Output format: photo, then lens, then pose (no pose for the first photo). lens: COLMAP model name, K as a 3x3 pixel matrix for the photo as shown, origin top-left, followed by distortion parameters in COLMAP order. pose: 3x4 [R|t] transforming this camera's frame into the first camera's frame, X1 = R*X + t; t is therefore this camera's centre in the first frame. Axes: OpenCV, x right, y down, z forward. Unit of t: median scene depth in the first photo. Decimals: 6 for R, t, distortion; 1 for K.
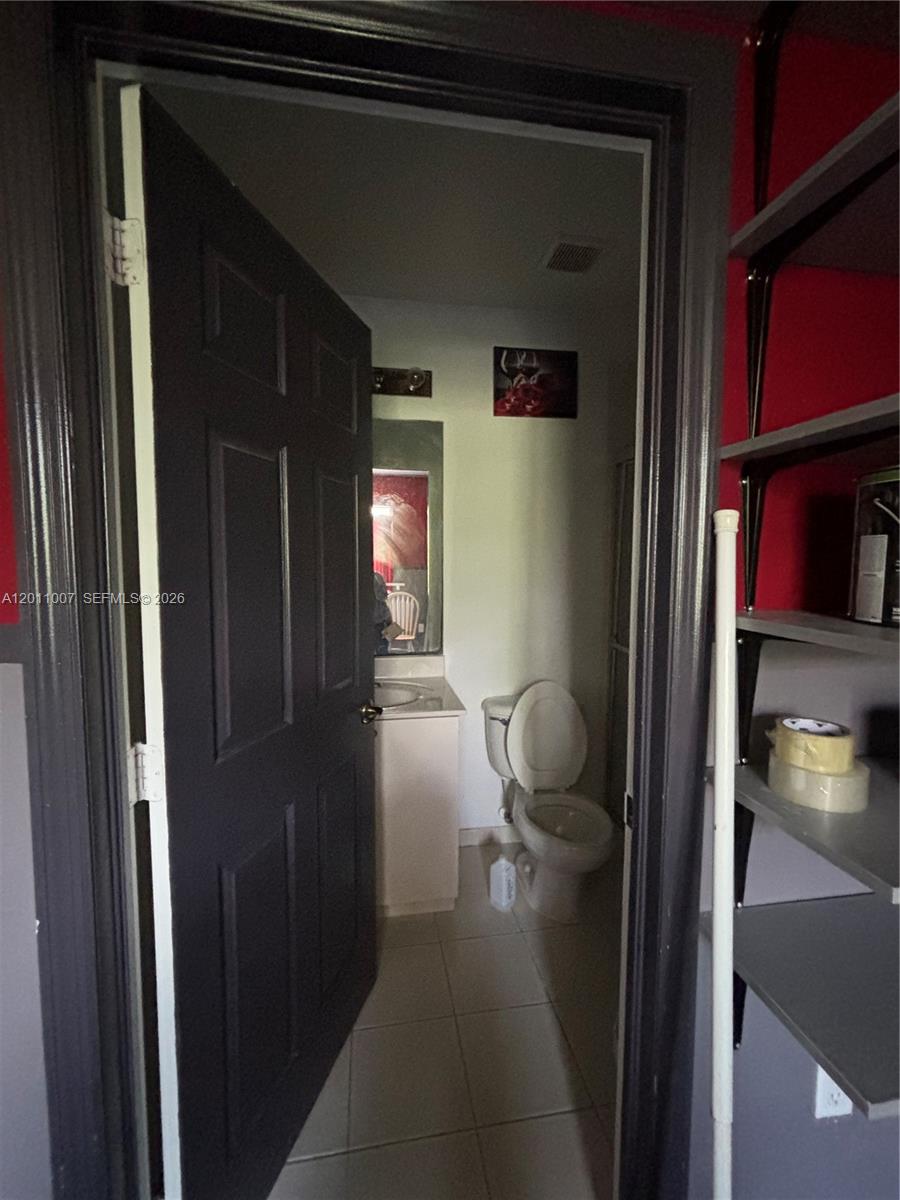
lens RADIAL K [[505.5, 0, 450.0], [0, 505.5, 600.0], [0, 0, 1]] dist [-0.000725, -0.000044]
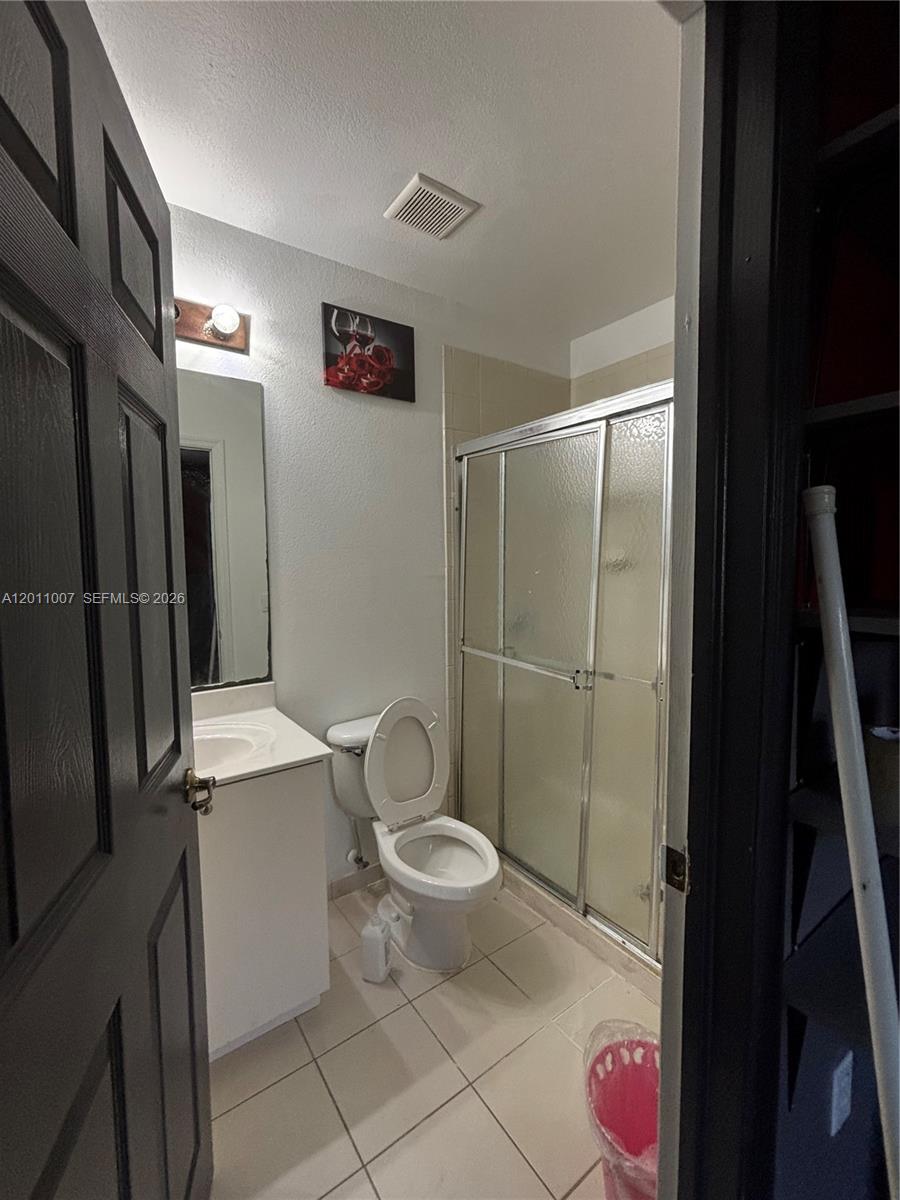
lens RADIAL K [[505.5, 0, 450.0], [0, 505.5, 600.0], [0, 0, 1]] dist [-0.000725, -0.000044]
pose [[0.898218, -0.046387, 0.437096, -0.108424], [0.047797, 0.998827, 0.007779, -0.008884], [-0.436944, 0.013904, 0.899381, 0.167815]]
